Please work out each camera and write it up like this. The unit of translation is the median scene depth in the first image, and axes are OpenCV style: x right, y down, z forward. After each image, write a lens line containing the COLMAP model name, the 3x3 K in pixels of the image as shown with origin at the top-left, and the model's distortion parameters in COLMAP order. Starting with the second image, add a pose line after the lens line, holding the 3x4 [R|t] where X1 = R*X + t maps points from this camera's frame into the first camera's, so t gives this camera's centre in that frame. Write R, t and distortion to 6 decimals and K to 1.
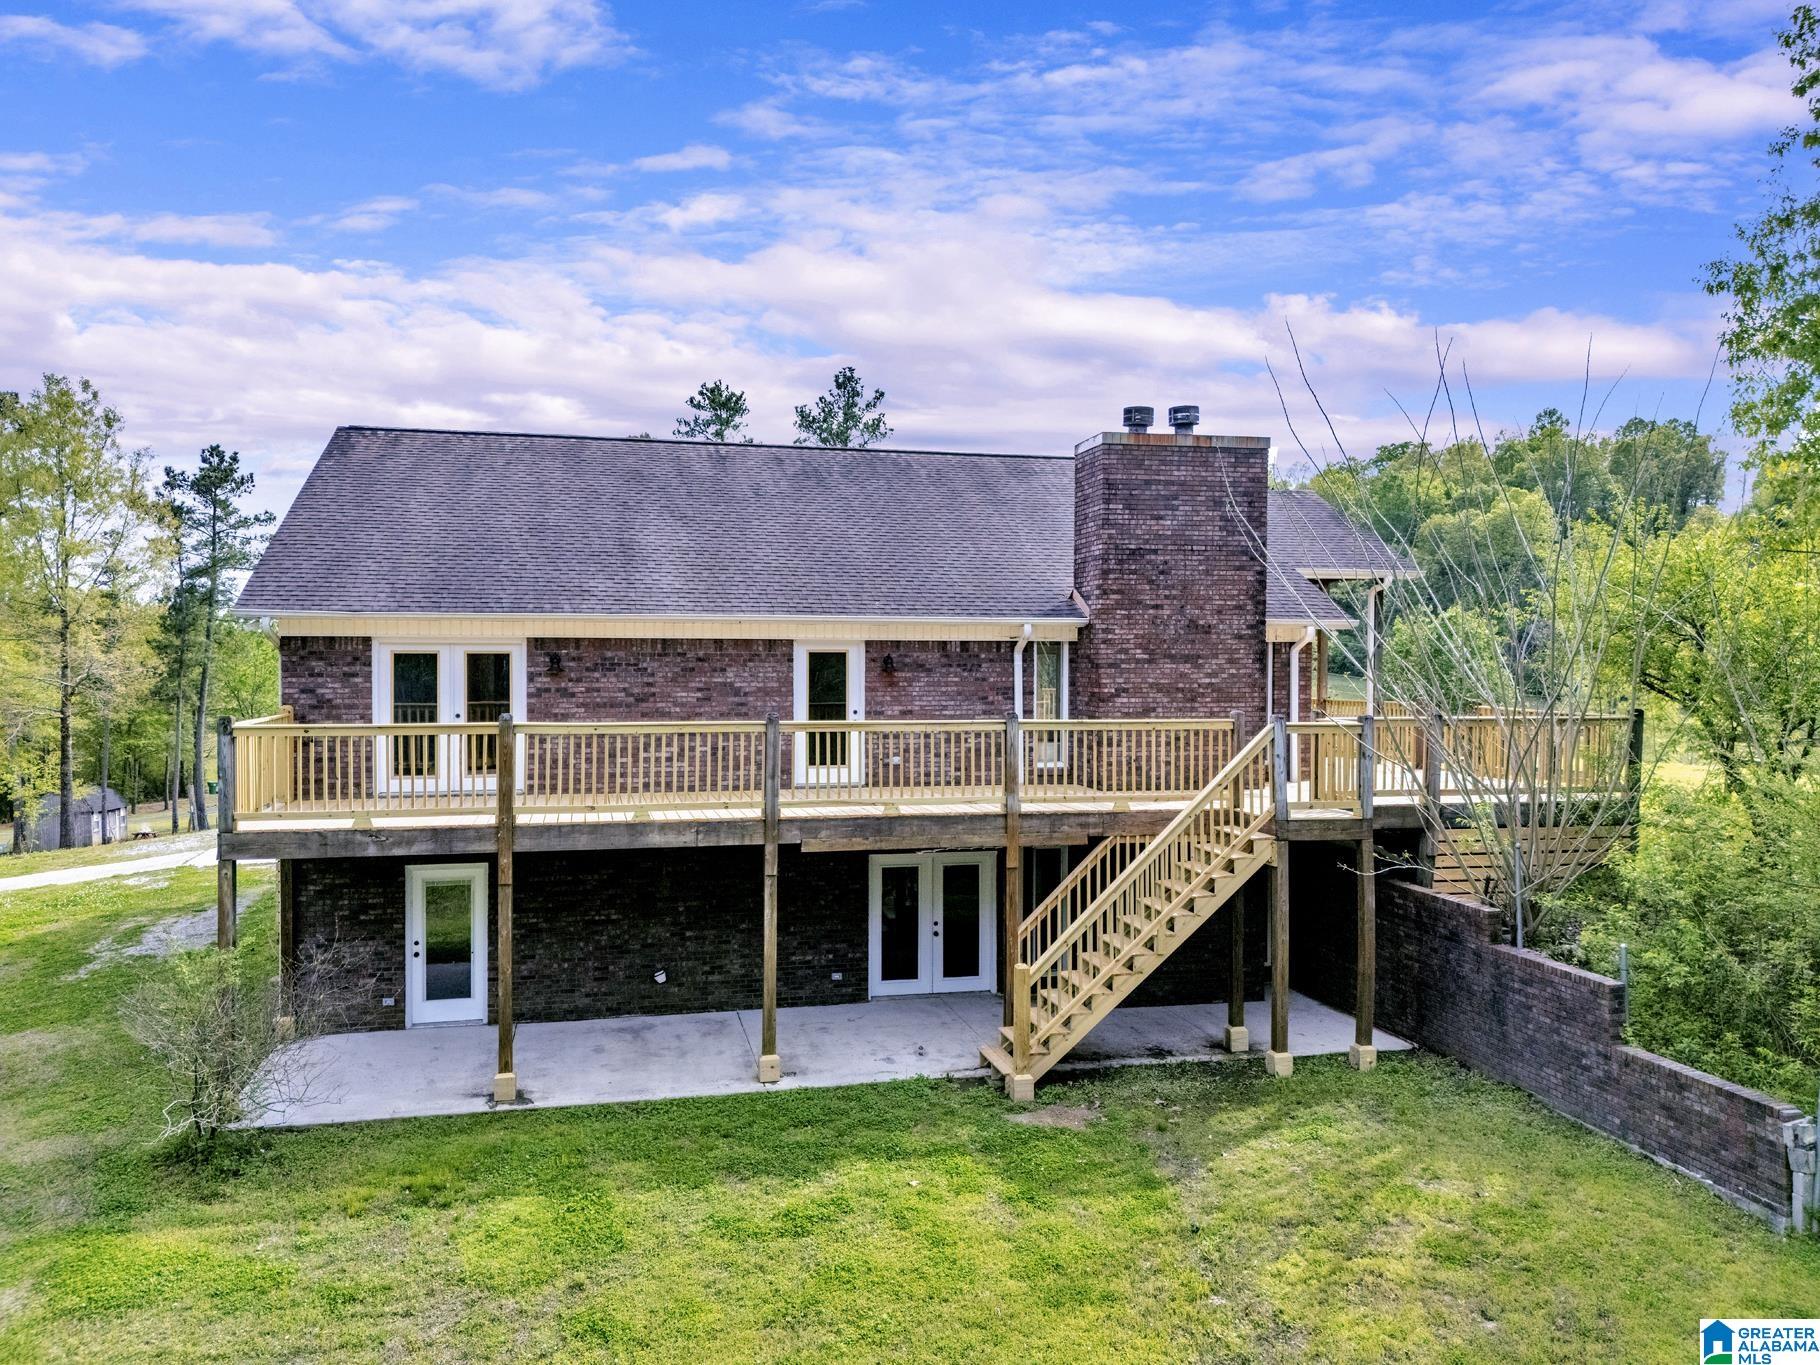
lens RADIAL K [[1336.5, 0, 902.6], [0, 1336.5, 679.0], [0, 0, 1]] dist [0.076202, -0.079701]
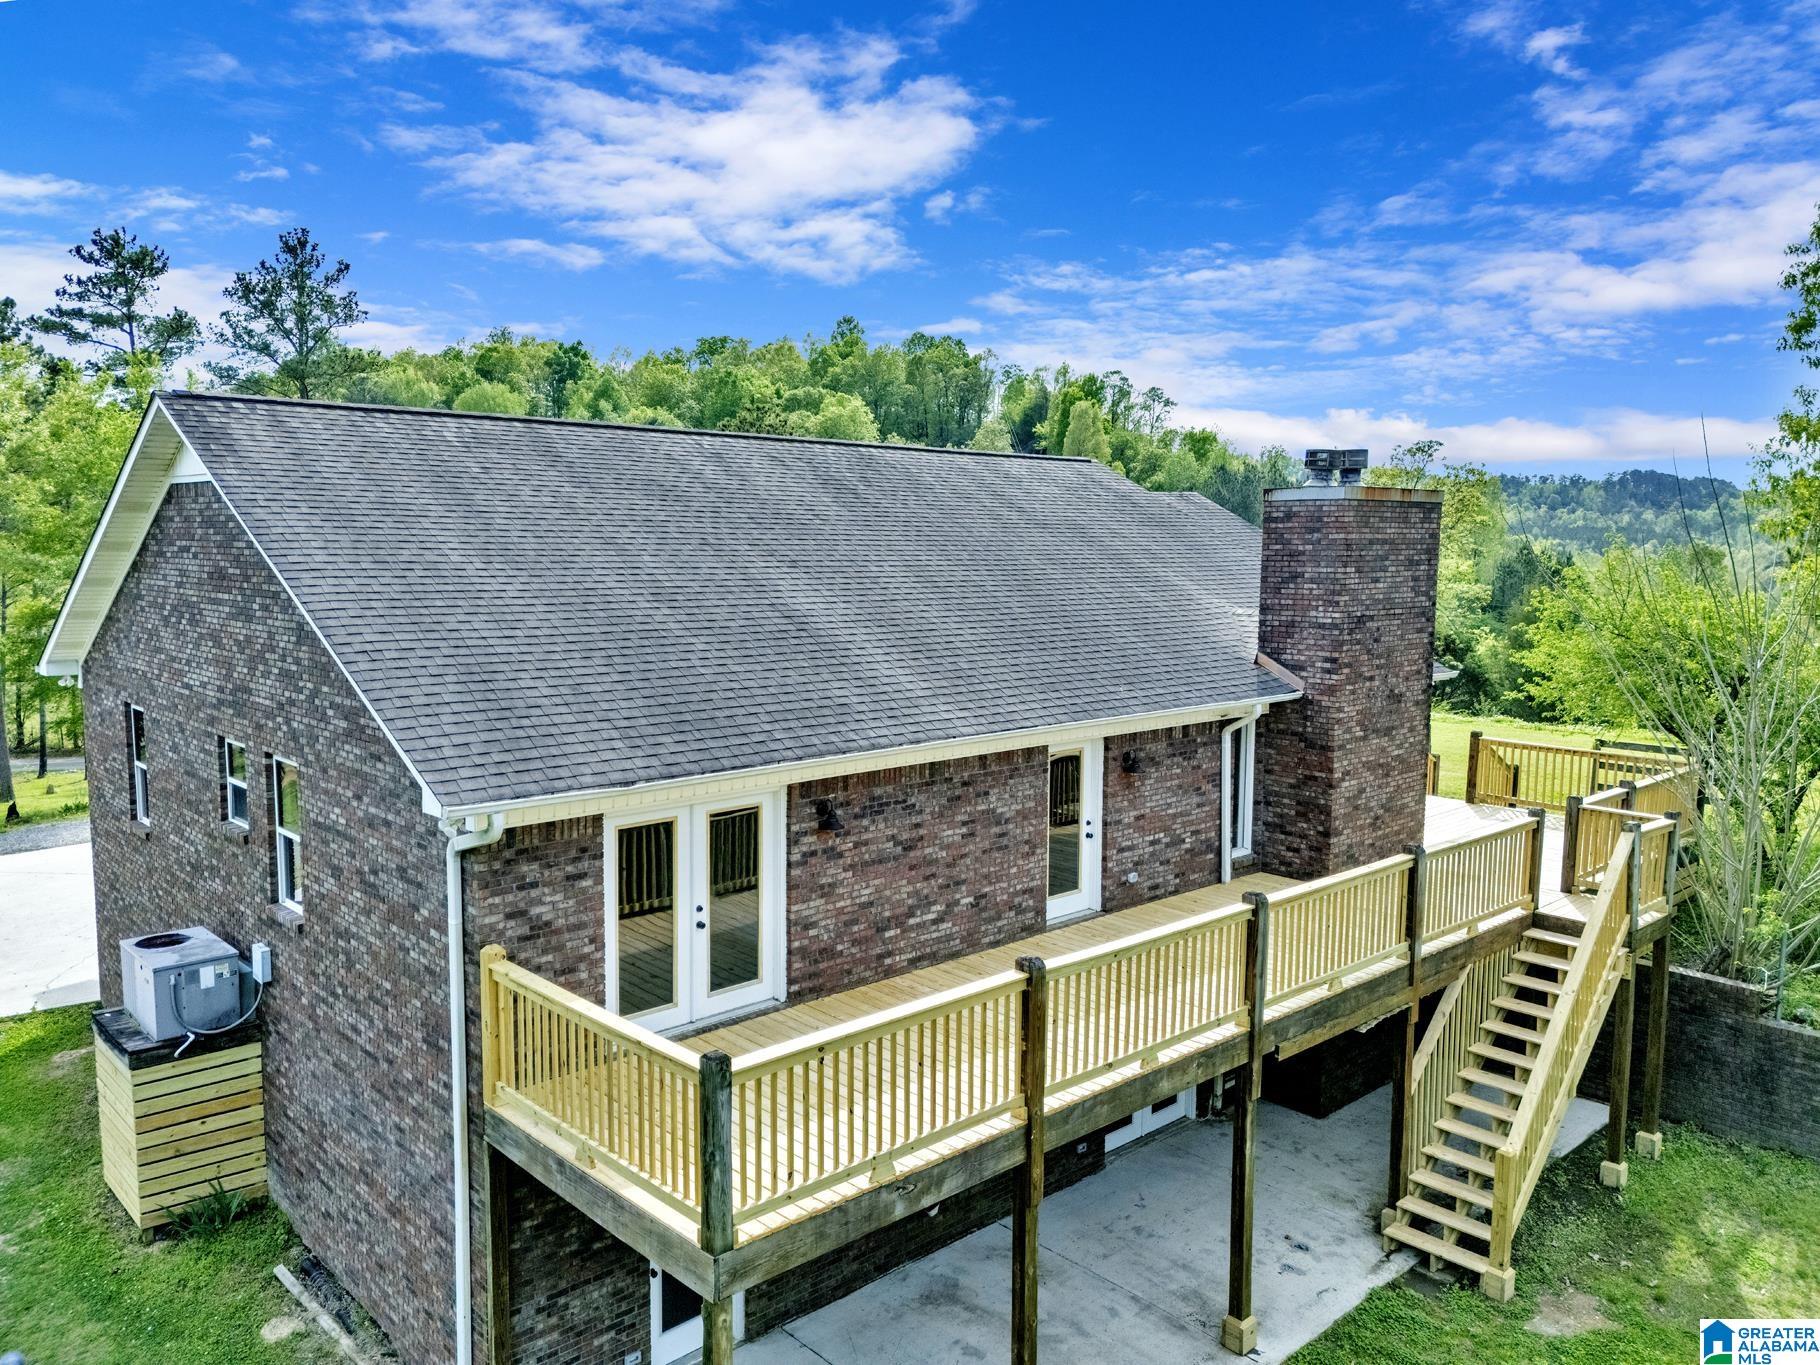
lens RADIAL K [[1330.7, 0, 902.5], [0, 1330.7, 685.2], [0, 0, 1]] dist [0.093973, -0.112940]
pose [[0.866715, -0.052446, 0.496039, -0.536836], [0.004553, 0.995248, 0.097271, -0.139069], [-0.498783, -0.082047, 0.862835, 0.370518]]
